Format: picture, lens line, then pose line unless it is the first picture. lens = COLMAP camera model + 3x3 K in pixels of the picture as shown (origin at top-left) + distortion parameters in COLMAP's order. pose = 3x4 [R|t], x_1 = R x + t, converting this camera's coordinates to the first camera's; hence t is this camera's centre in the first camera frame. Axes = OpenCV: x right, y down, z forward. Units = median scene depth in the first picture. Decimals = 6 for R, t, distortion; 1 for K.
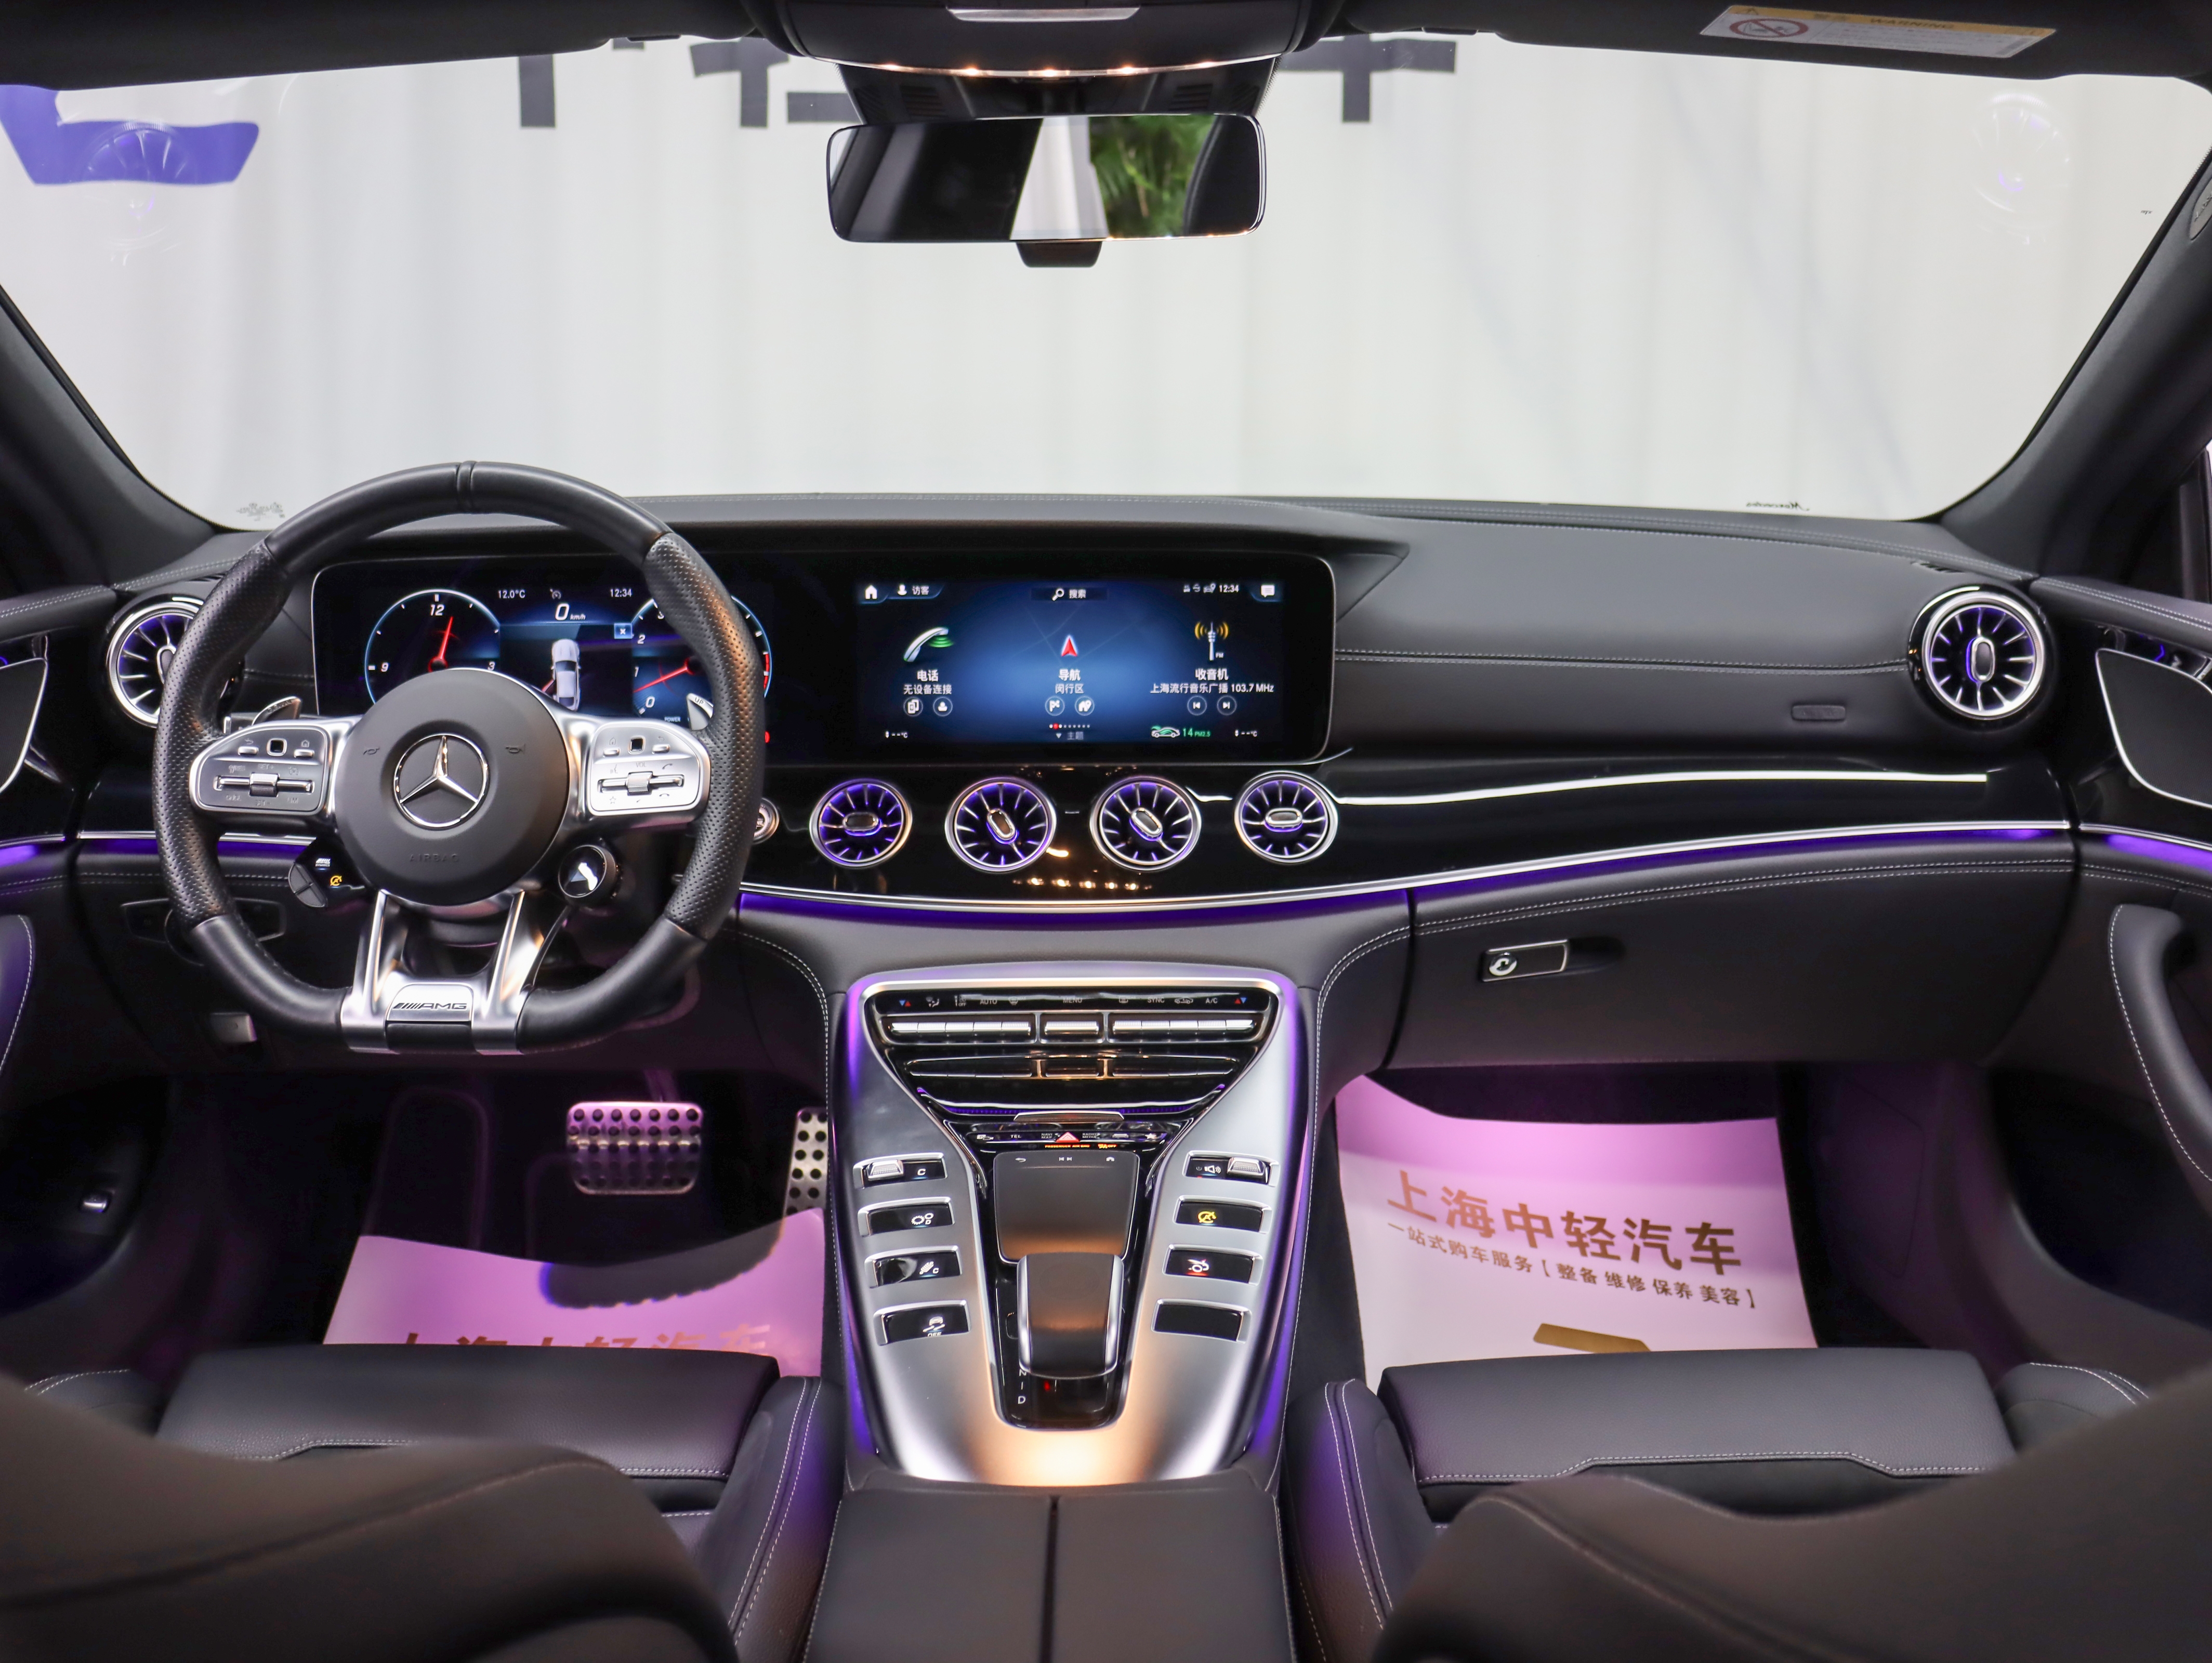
lens RADIAL K [[2014.2, 0, 1099.6], [0, 2014.2, 849.3], [0, 0, 1]] dist [-0.124608, 0.000000]
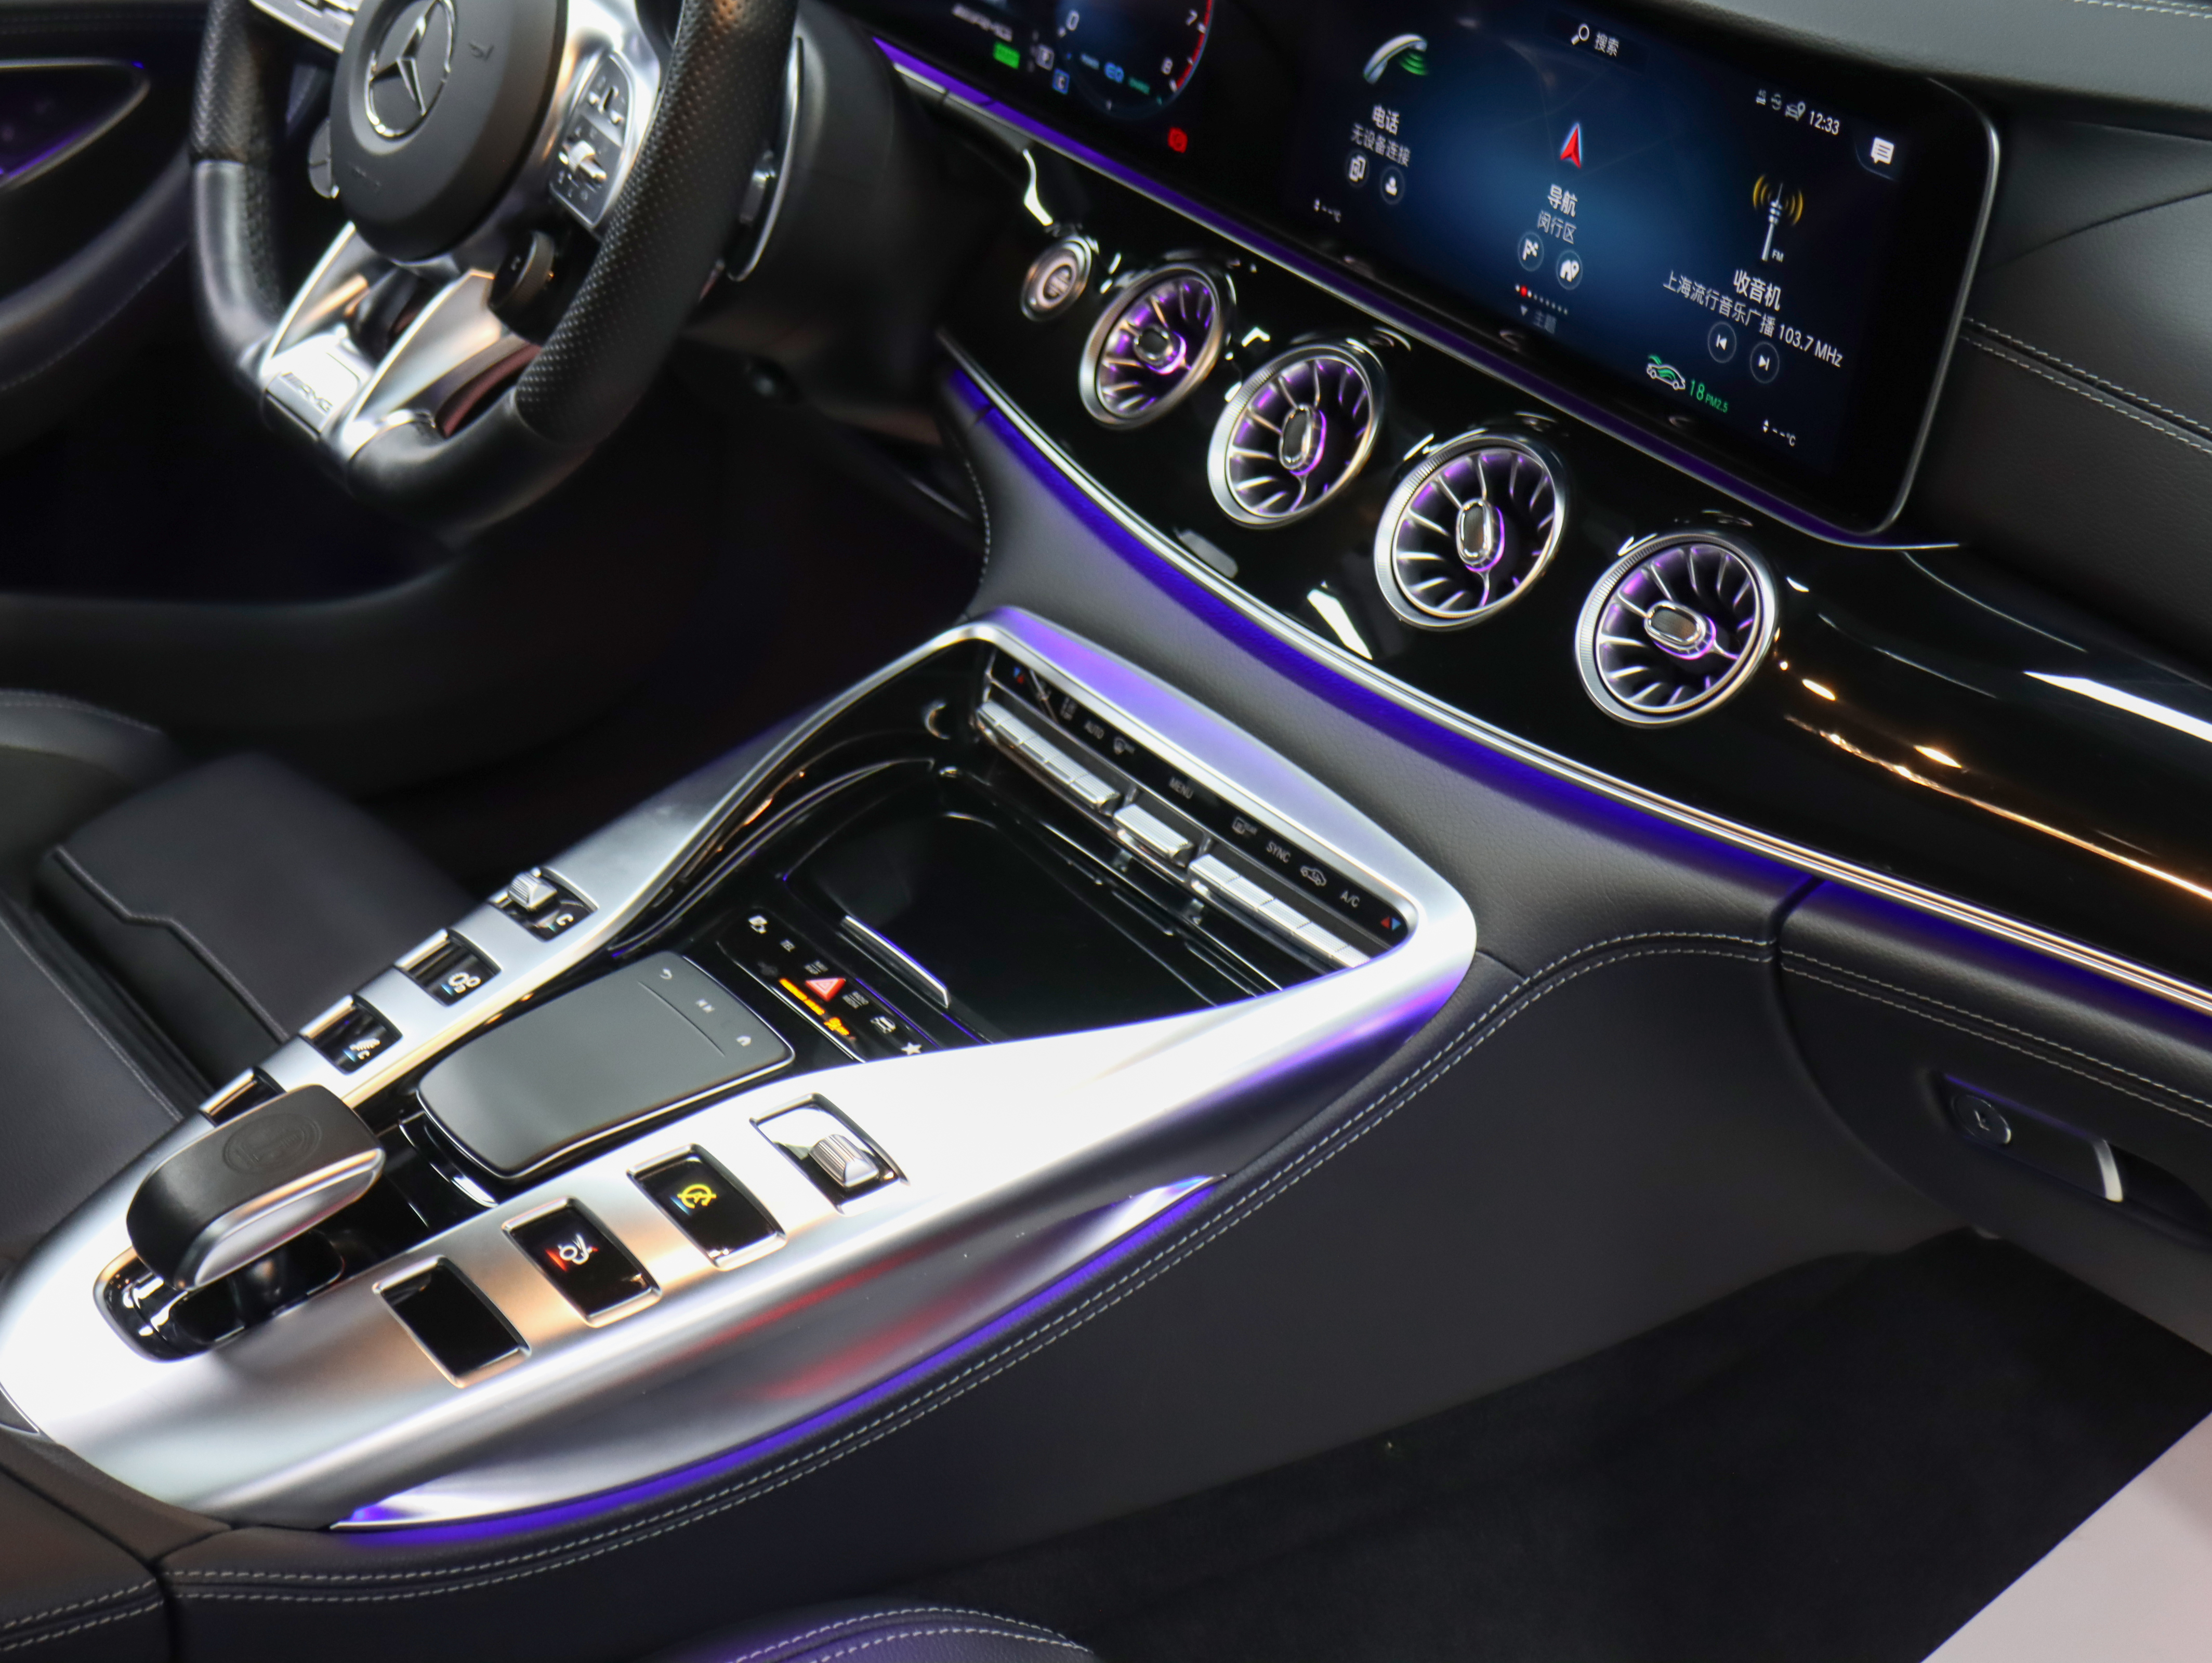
lens RADIAL K [[4089.0, 0, 1108.3], [0, 4089.0, 821.1], [0, 0, 1]] dist [0.081685, 0.000000]
pose [[0.583705, 0.407811, -0.702125, 0.708476], [-0.246273, 0.912907, 0.325501, -0.254600], [0.773717, -0.017082, 0.633301, 0.278527]]
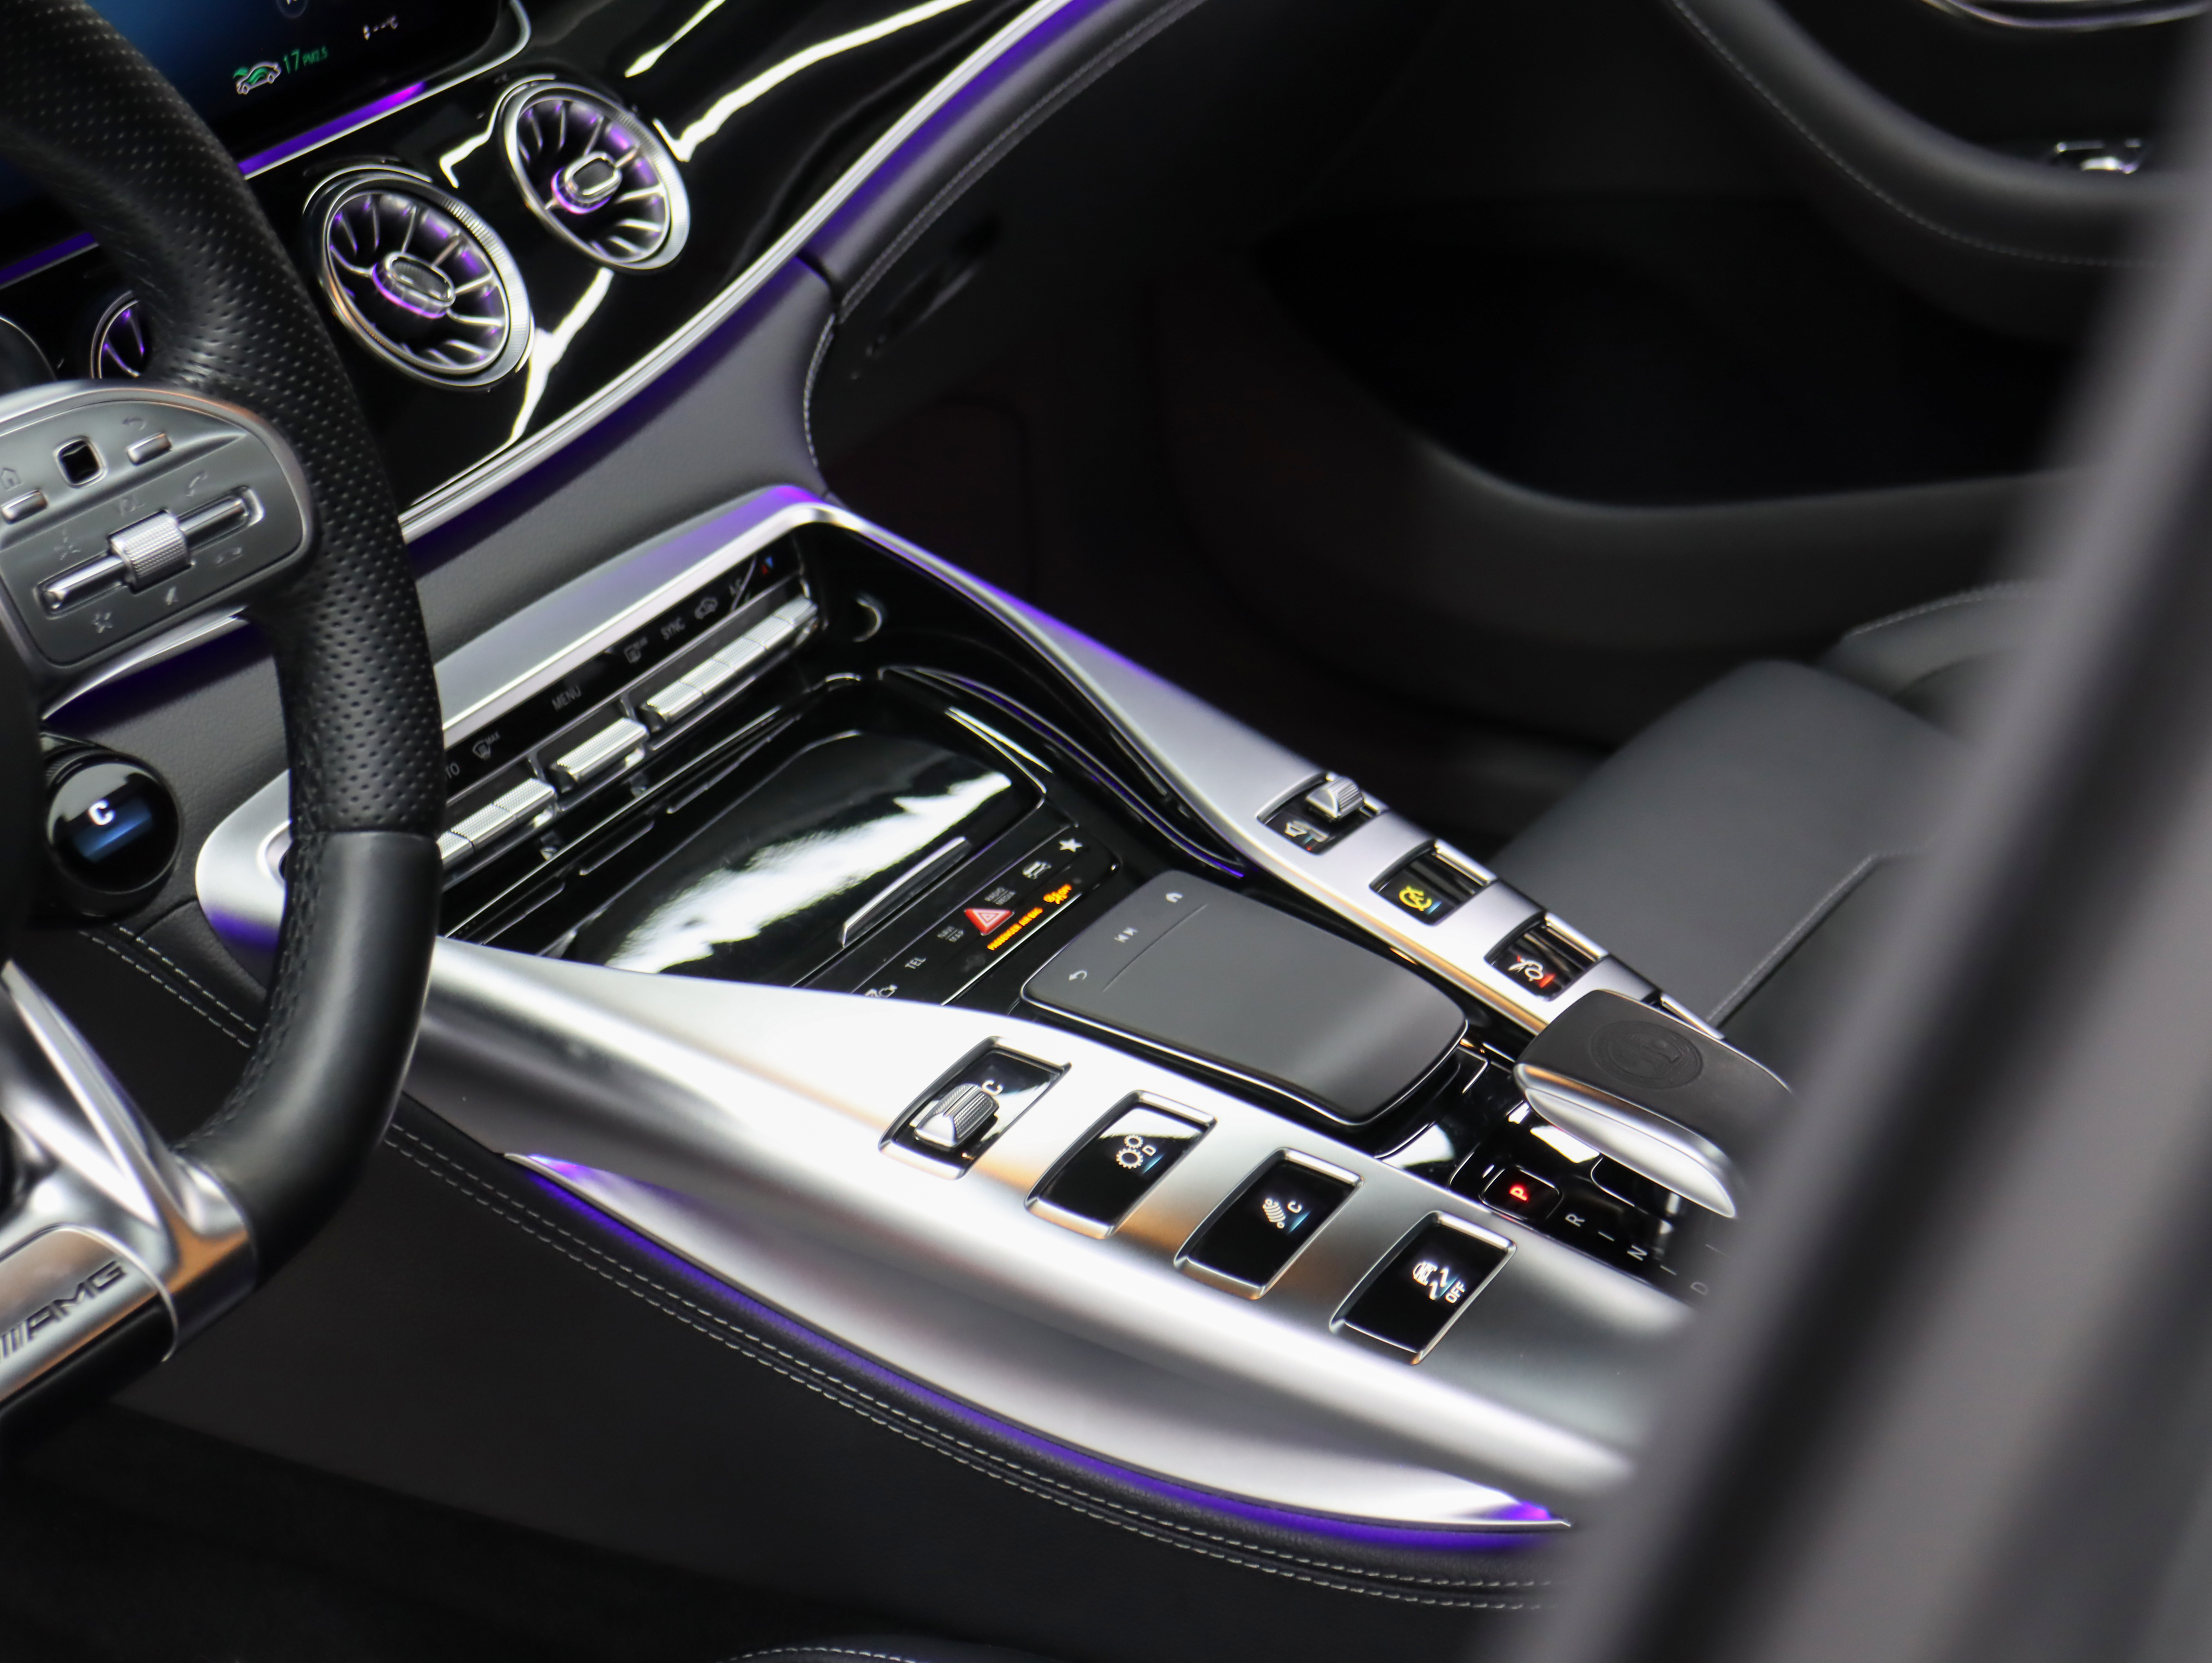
lens RADIAL K [[4761.1, 0, 1114.4], [0, 4761.1, 825.5], [0, 0, 1]] dist [0.099243, 0.000000]
pose [[0.516144, -0.403886, 0.755296, -0.728566], [0.243199, 0.914651, 0.322906, -0.203009], [-0.821249, 0.017021, 0.570316, 0.277112]]
